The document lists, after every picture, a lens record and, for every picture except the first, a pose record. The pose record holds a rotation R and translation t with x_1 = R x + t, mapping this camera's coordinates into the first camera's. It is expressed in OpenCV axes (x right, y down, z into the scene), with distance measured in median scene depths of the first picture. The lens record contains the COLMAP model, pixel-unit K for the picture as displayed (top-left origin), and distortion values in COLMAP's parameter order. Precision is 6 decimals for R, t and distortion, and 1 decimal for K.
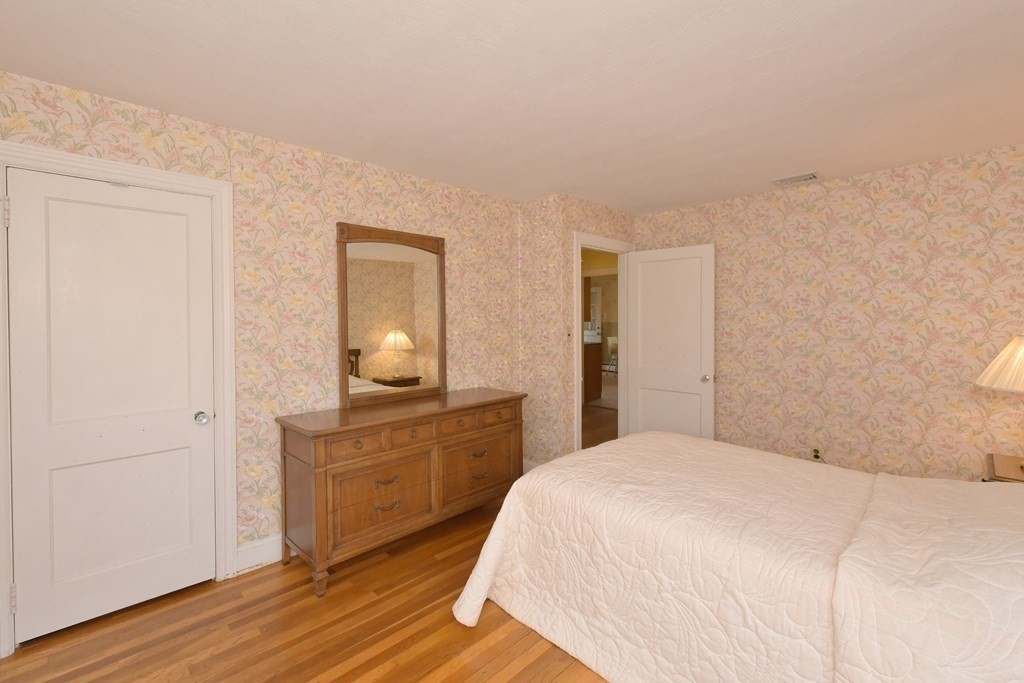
lens RADIAL K [[458.6, 0, 501.0], [0, 458.6, 345.5], [0, 0, 1]] dist [0.001449, -0.000529]
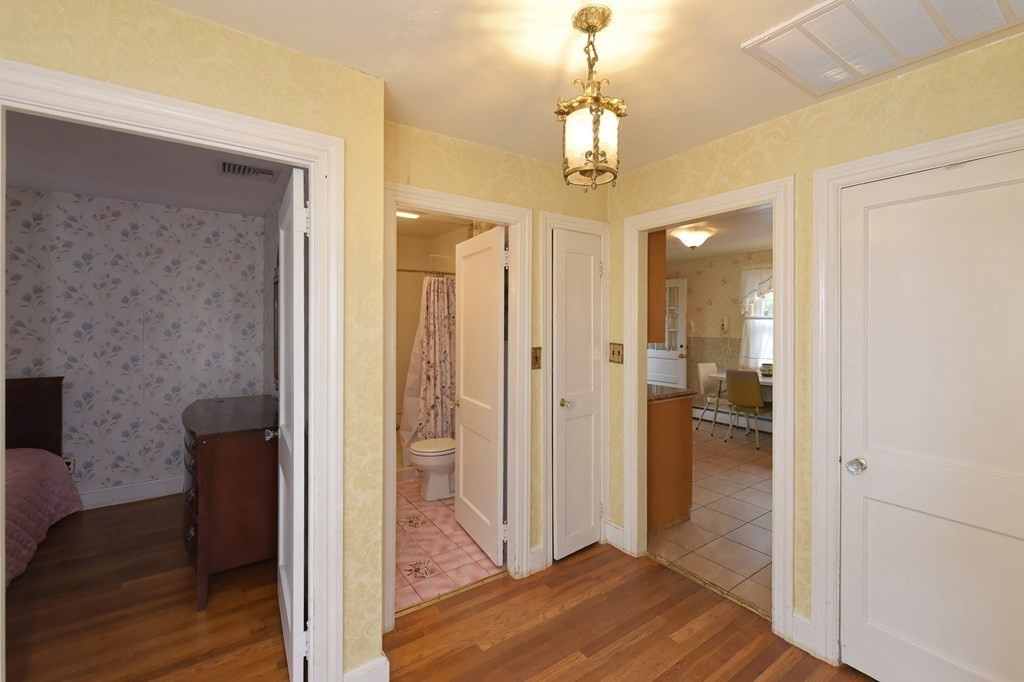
lens RADIAL K [[442.3, 0, 511.3], [0, 442.3, 322.5], [0, 0, 1]] dist [0.003182, -0.000083]
pose [[0.986971, -0.009421, -0.160621, 0.123864], [-0.002715, 0.997167, -0.075167, -0.036579], [0.160874, 0.074624, 0.984150, 0.565447]]
